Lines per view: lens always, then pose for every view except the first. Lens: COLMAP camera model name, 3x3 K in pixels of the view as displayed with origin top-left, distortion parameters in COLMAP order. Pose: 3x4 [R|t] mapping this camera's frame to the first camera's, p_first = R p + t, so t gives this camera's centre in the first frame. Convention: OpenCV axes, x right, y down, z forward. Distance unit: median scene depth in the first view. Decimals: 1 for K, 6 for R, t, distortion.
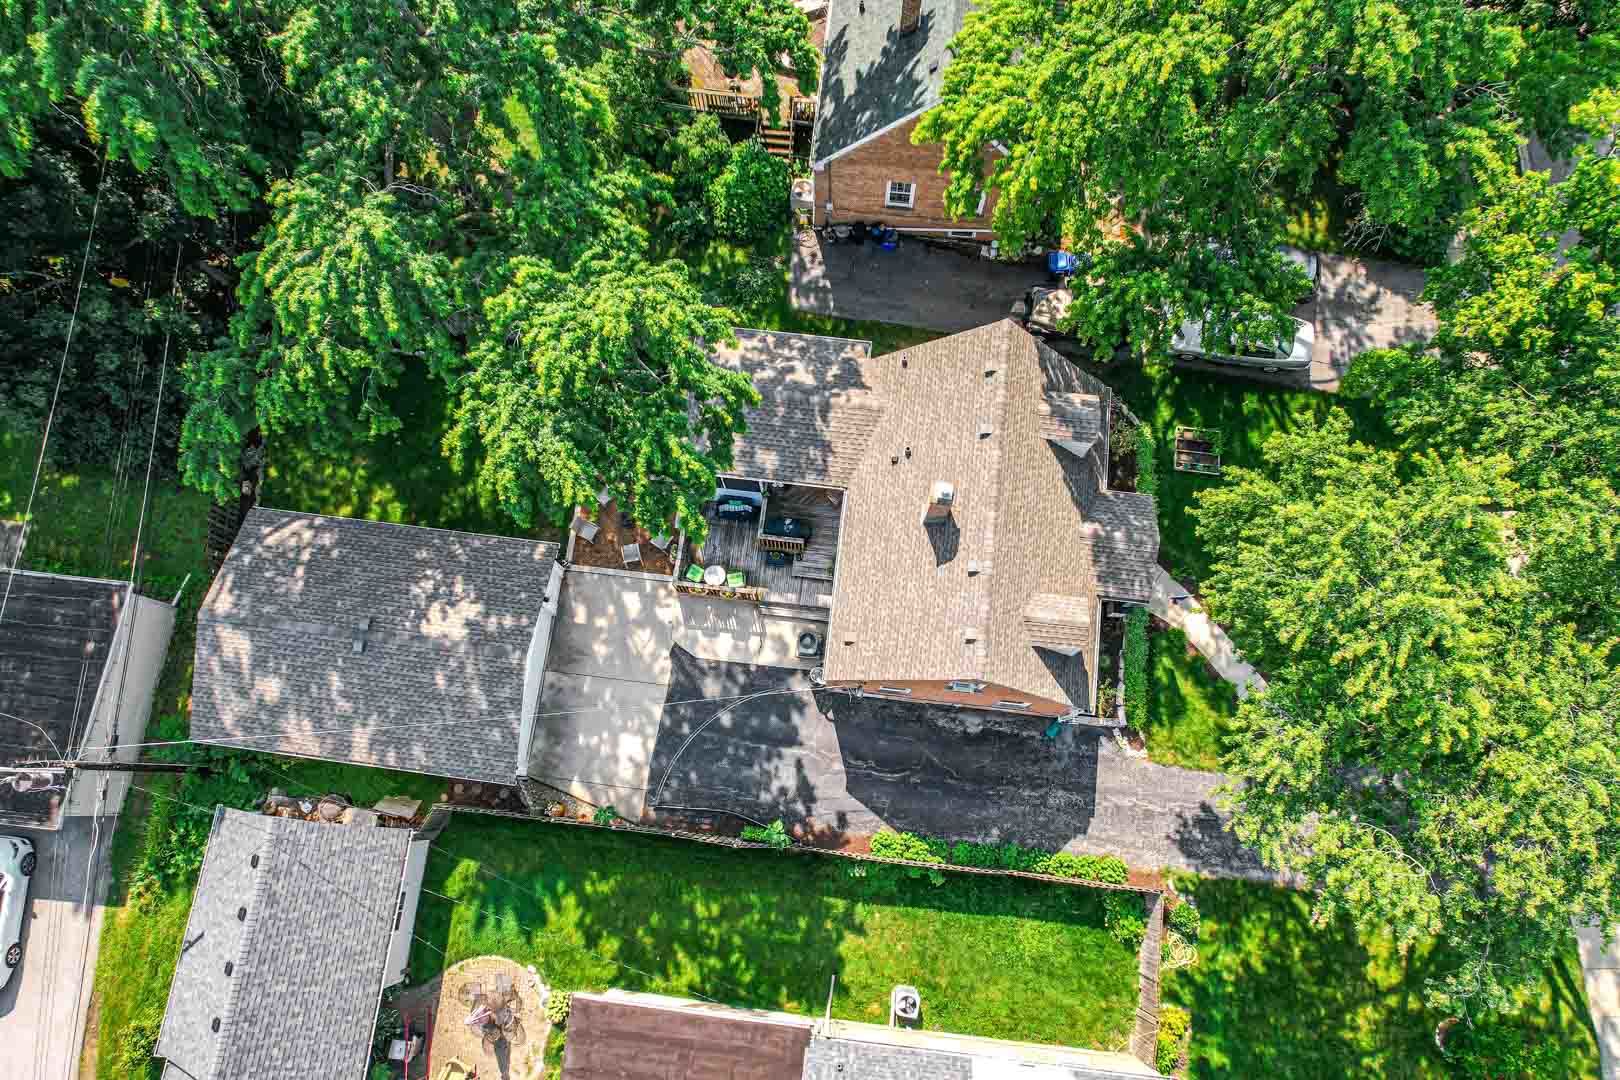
lens RADIAL K [[1043.8, 0, 810.0], [0, 1043.8, 540.0], [0, 0, 1]] dist [-0.084172, 0.075772]
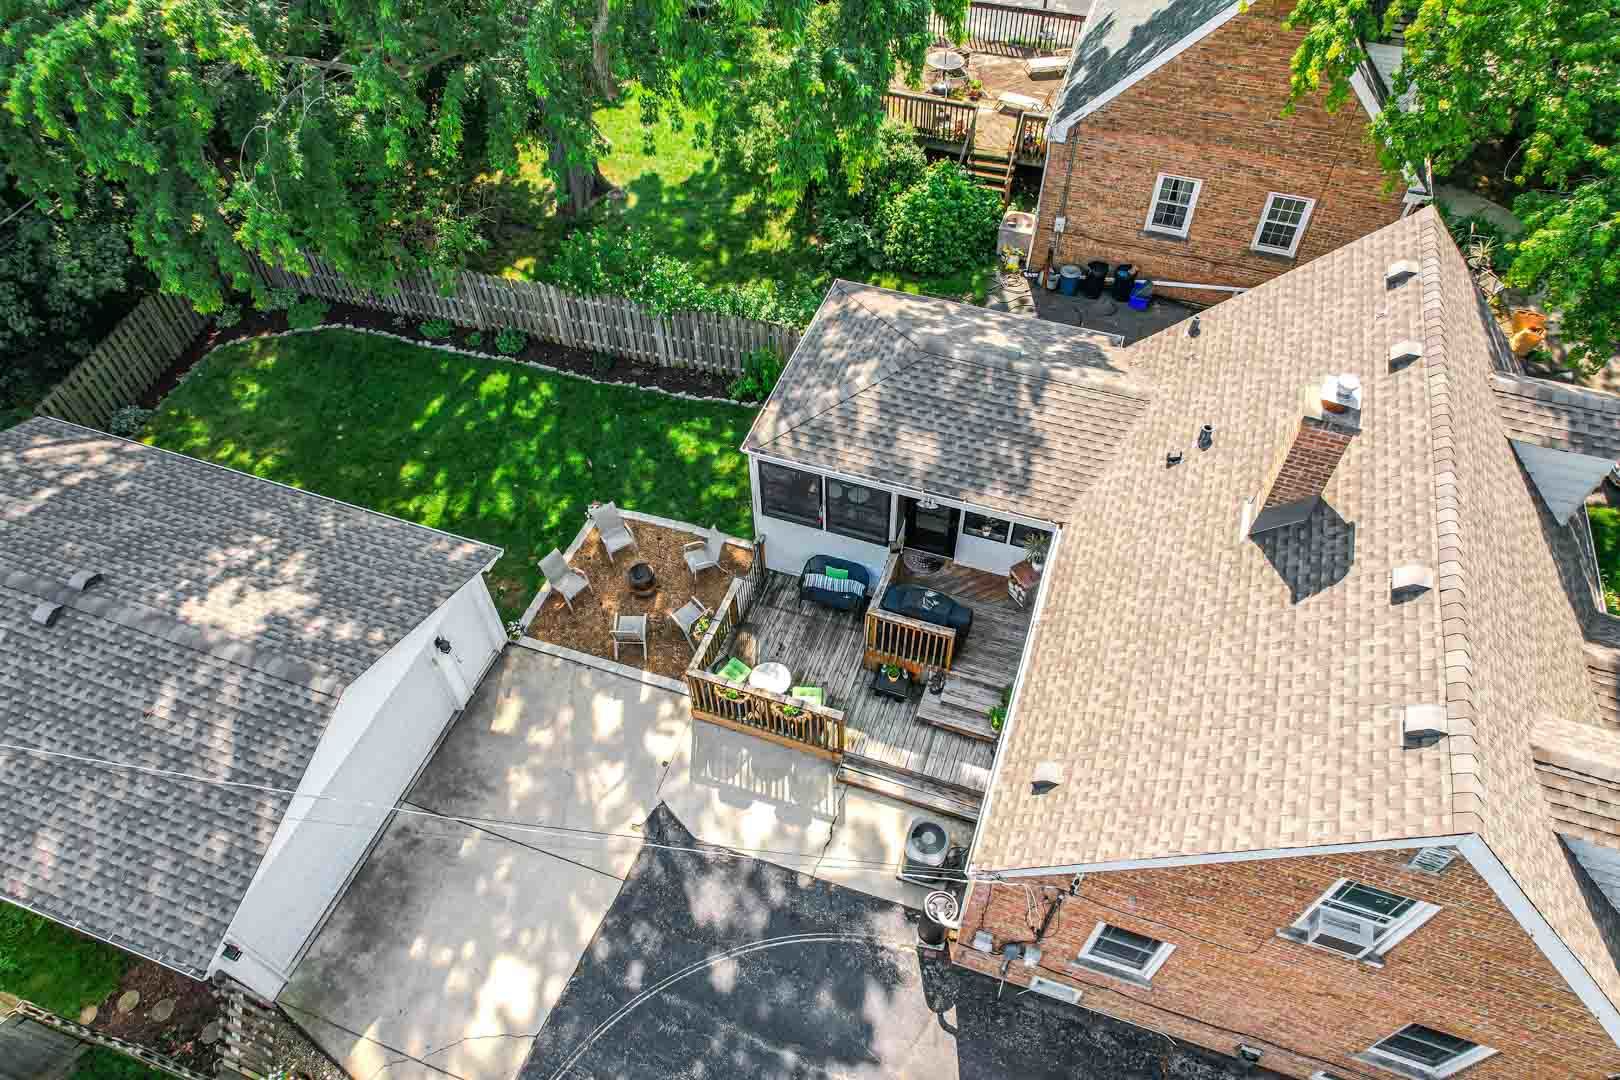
lens RADIAL K [[1043.8, 0, 810.0], [0, 1043.8, 540.0], [0, 0, 1]] dist [-0.084172, 0.075772]
pose [[0.975916, 0.166740, -0.140660, -0.011394], [-0.210403, 0.889734, -0.405097, 0.176678], [0.057605, 0.424936, 0.903389, 0.504093]]
